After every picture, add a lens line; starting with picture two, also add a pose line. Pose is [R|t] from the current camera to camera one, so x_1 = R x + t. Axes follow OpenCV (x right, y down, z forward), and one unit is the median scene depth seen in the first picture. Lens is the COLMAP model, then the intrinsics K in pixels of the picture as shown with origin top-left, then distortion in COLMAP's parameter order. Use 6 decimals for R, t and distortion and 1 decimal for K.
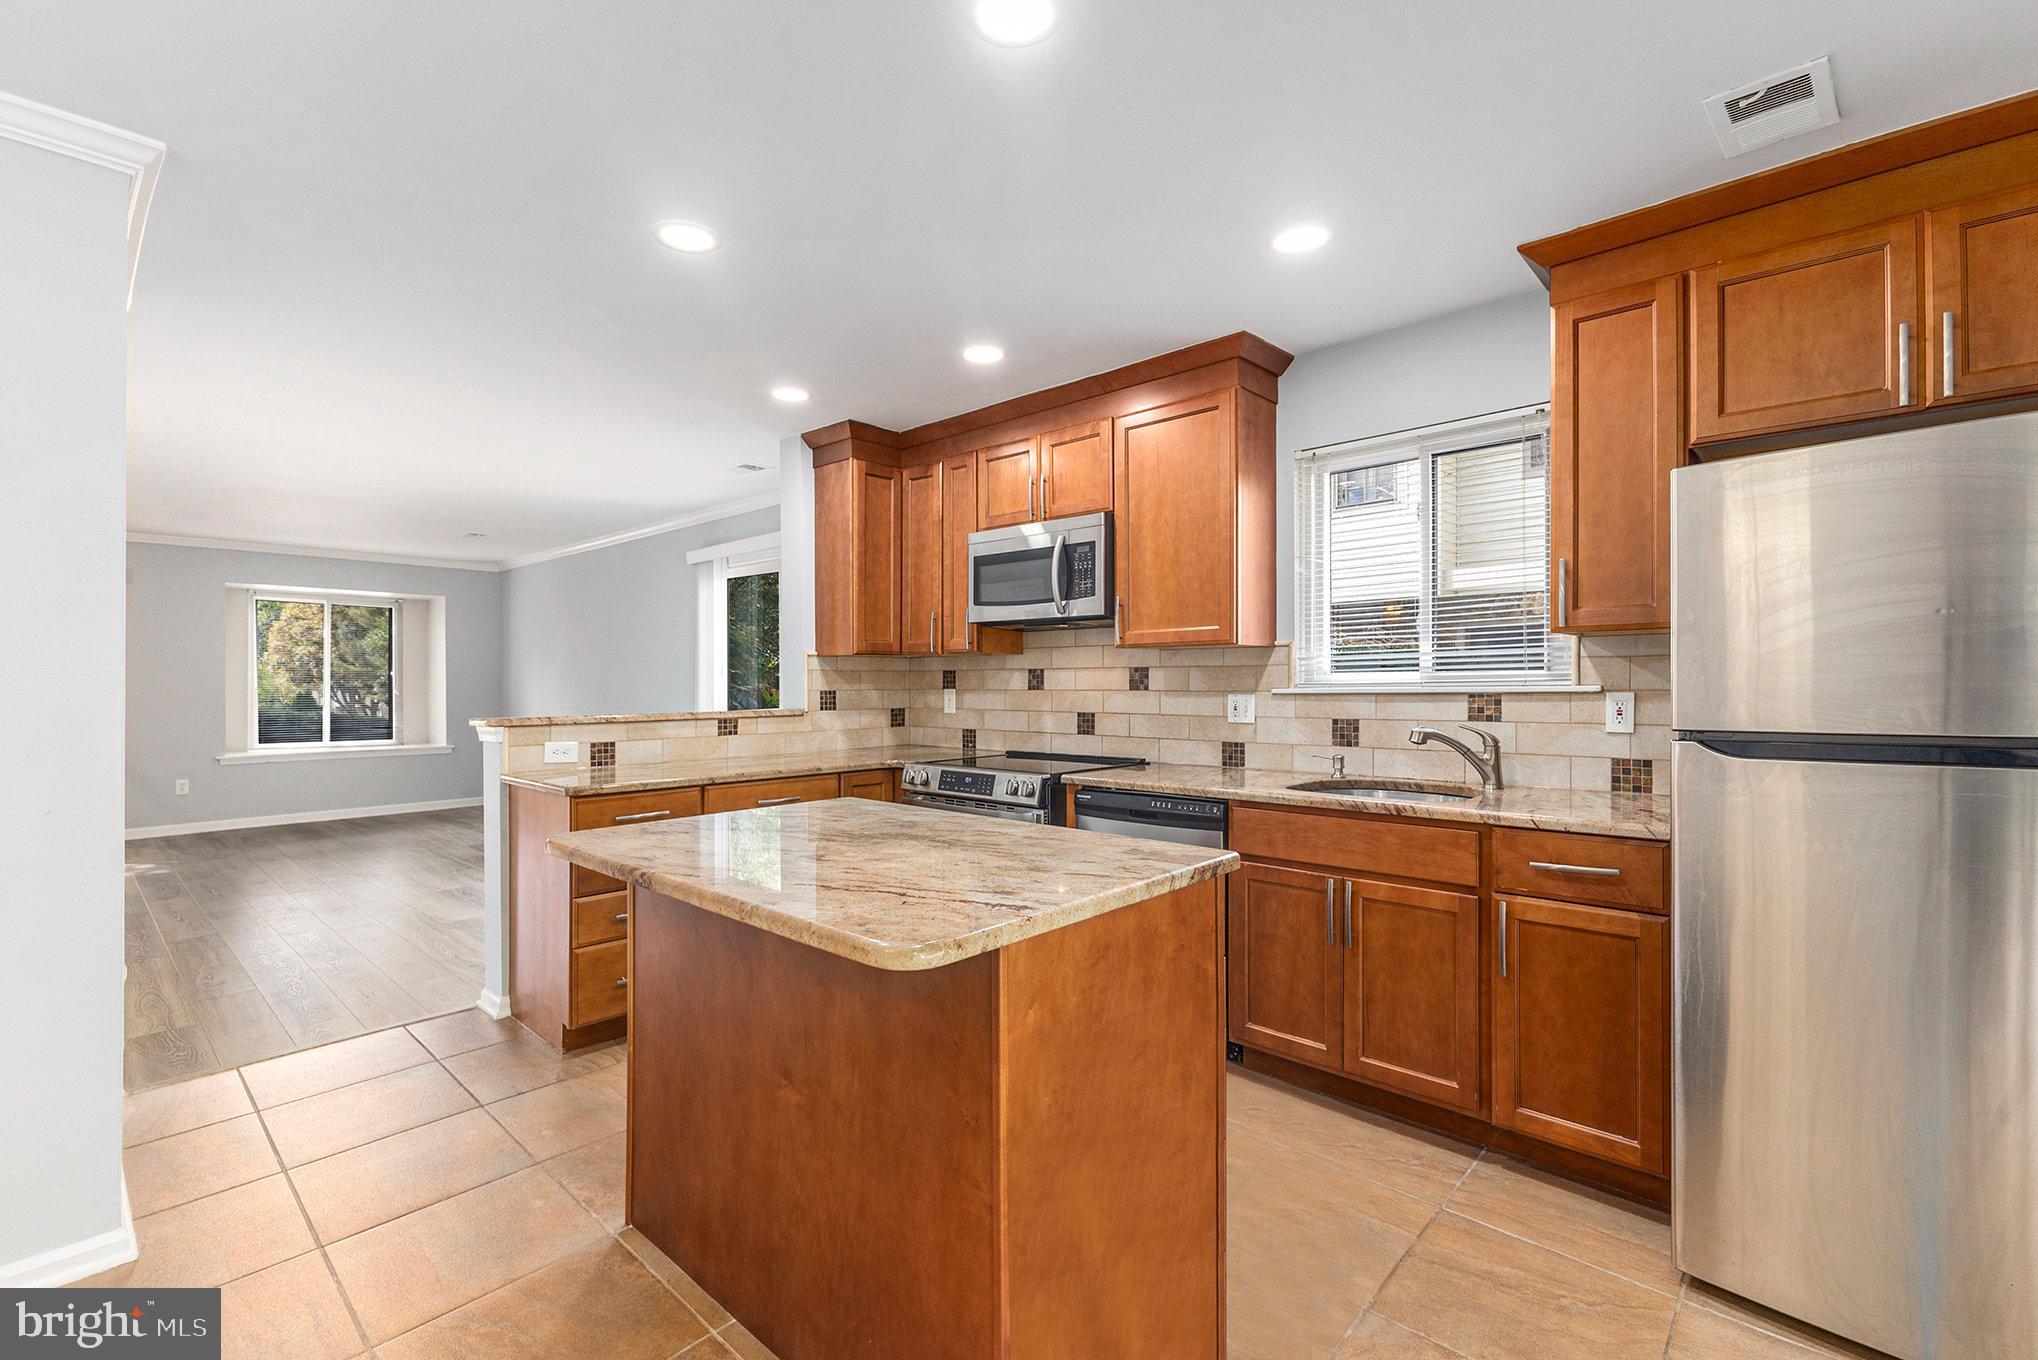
lens RADIAL K [[869.1, 0, 1021.4], [0, 869.1, 679.5], [0, 0, 1]] dist [0.011274, -0.000926]
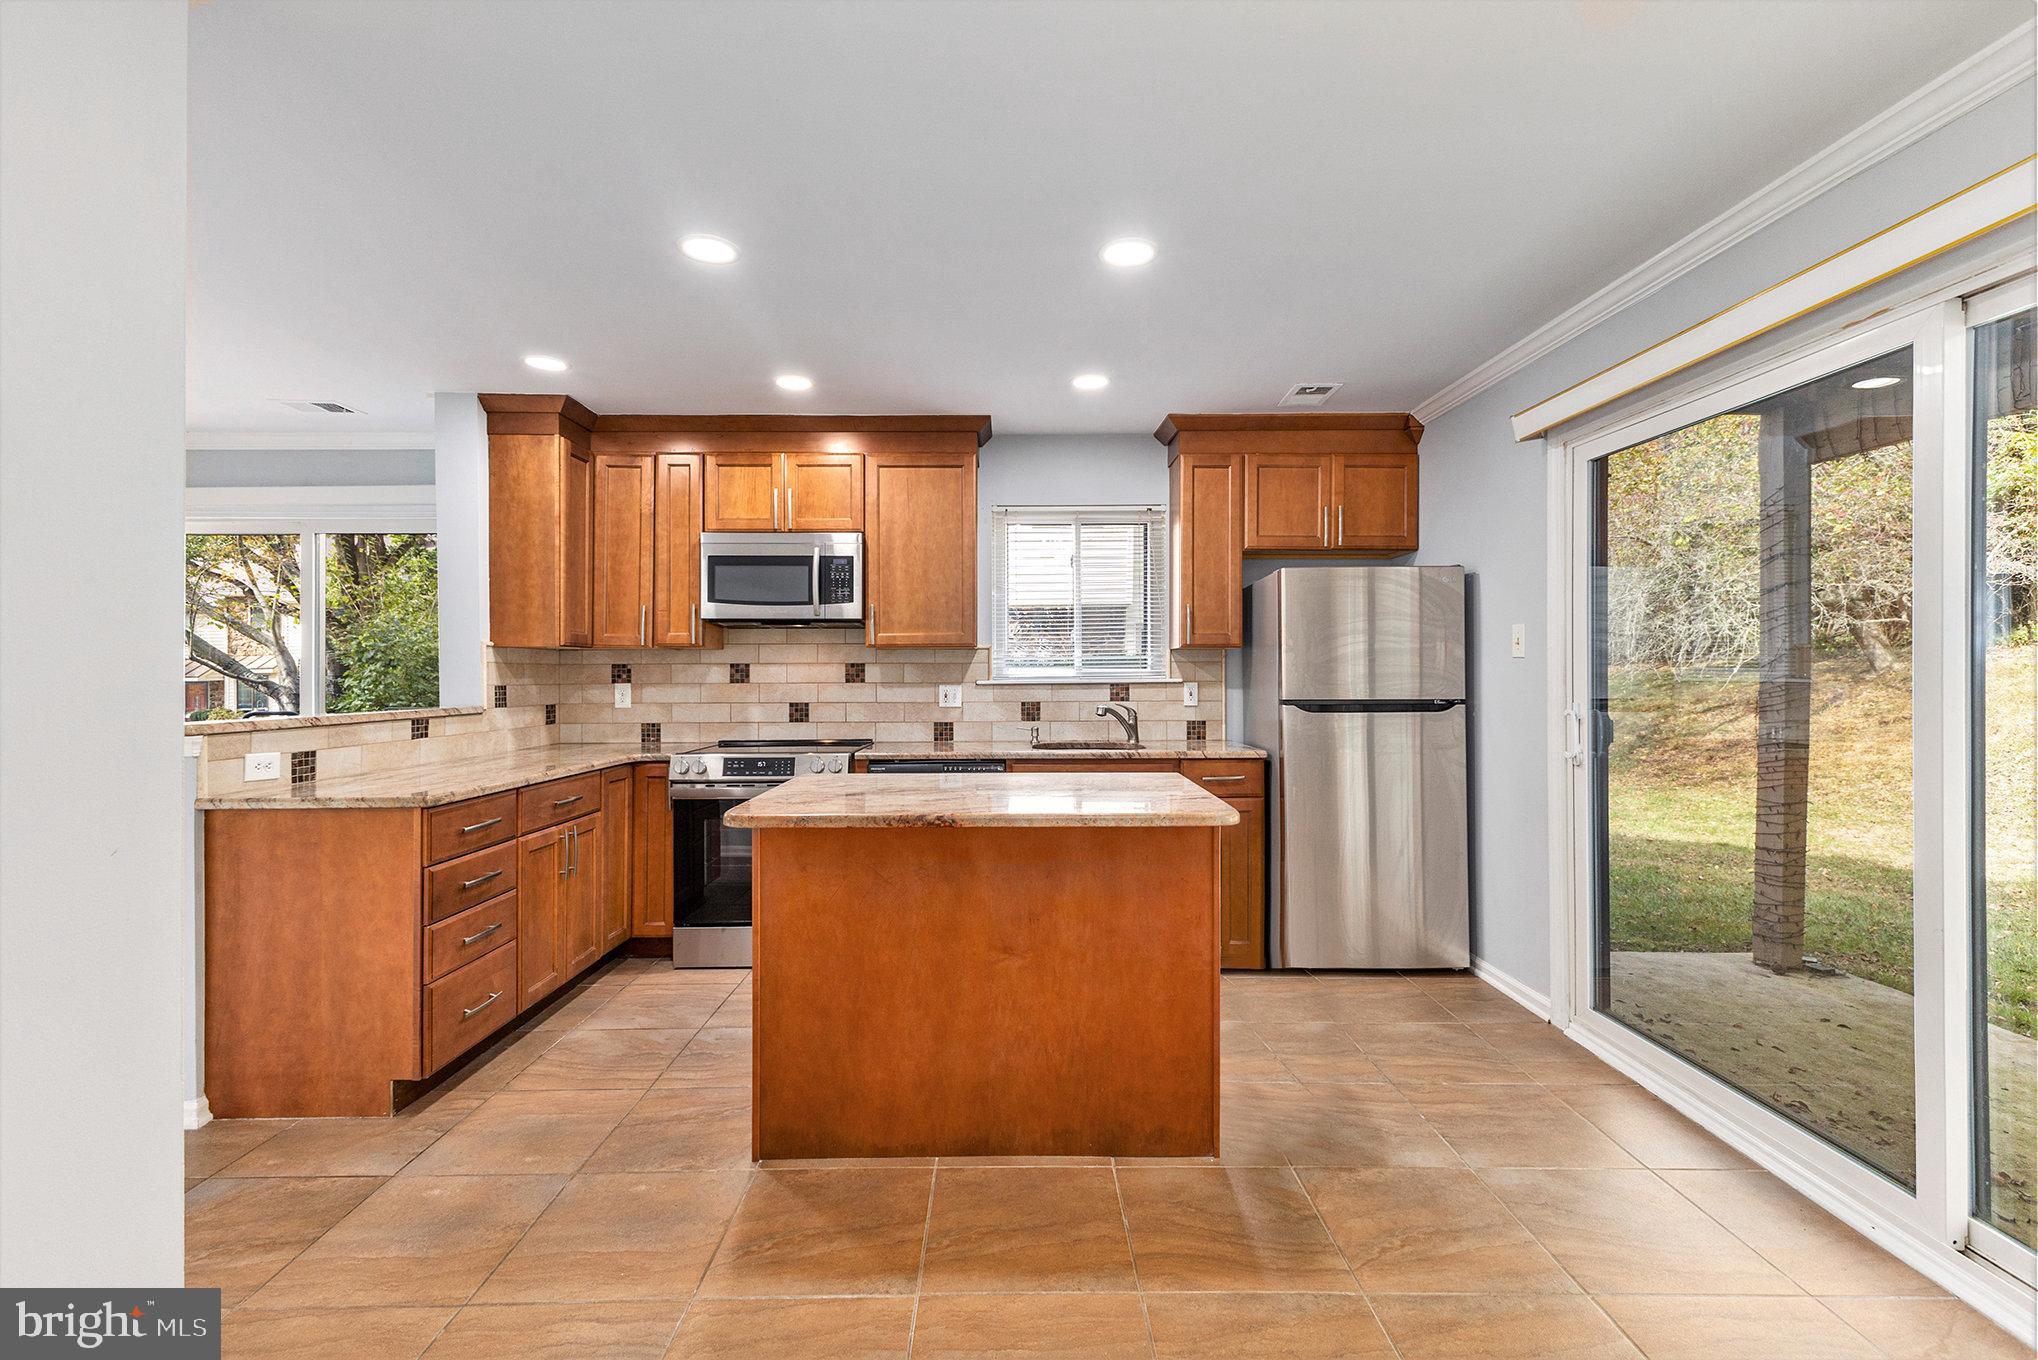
lens RADIAL K [[869.1, 0, 1018.7], [0, 869.1, 673.5], [0, 0, 1]] dist [0.011274, -0.000926]
pose [[0.736312, 0.002616, 0.676637, -0.568957], [-0.000482, 0.999994, -0.003341, 0.004054], [-0.676642, 0.002133, 0.736309, -0.024775]]
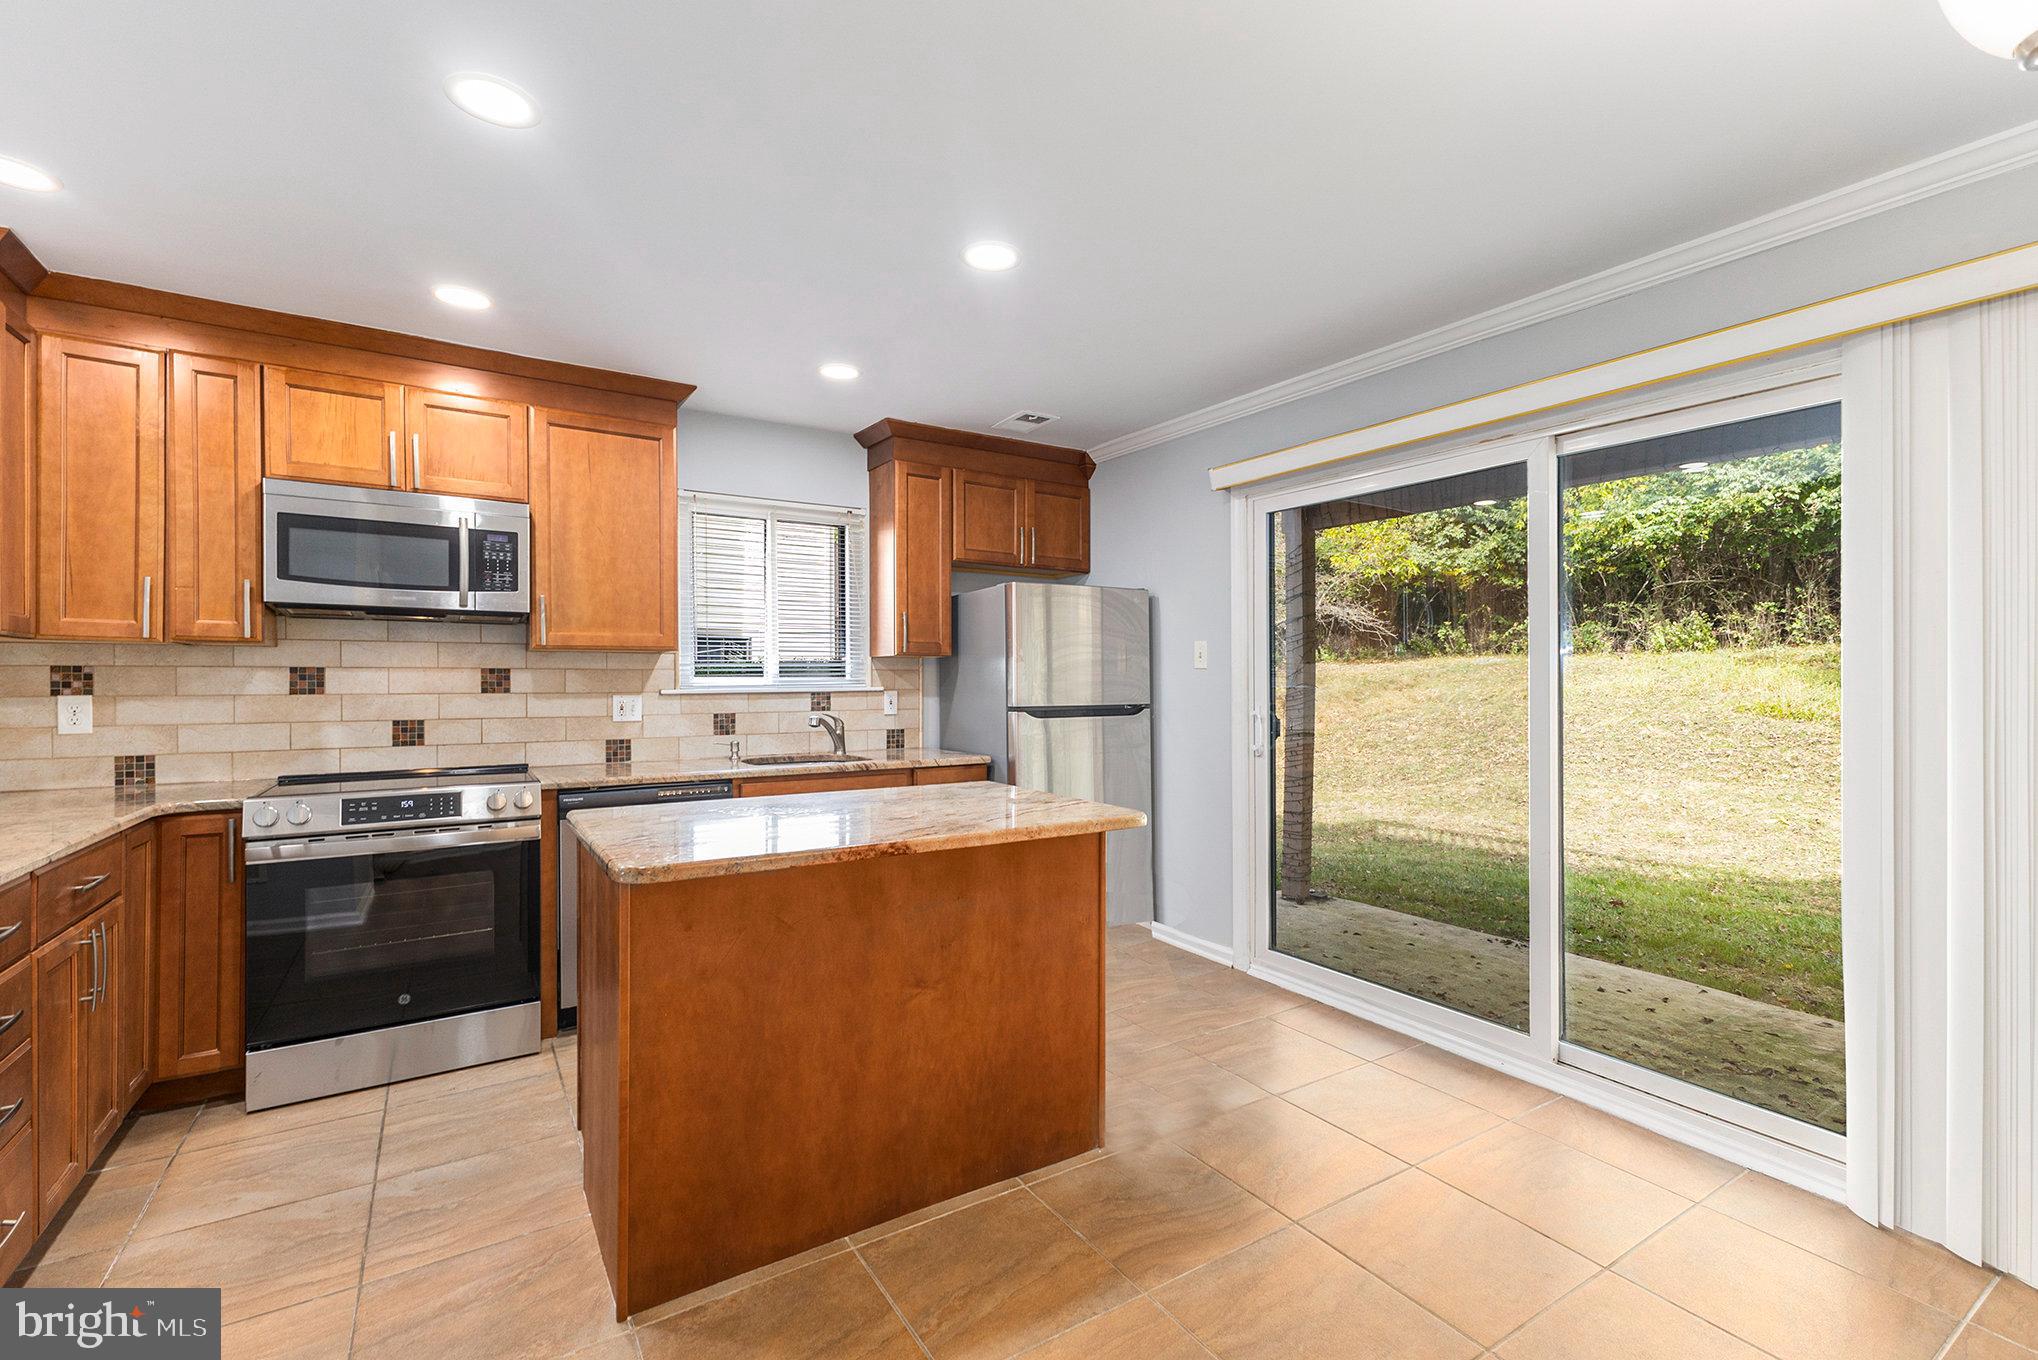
lens RADIAL K [[869.1, 0, 1012.2], [0, 869.1, 682.7], [0, 0, 1]] dist [0.011274, -0.000926]
pose [[0.273381, 0.002088, 0.961903, -0.693680], [-0.000595, 0.999998, -0.002001, 0.003264], [-0.961906, -0.000025, 0.273382, 0.241240]]
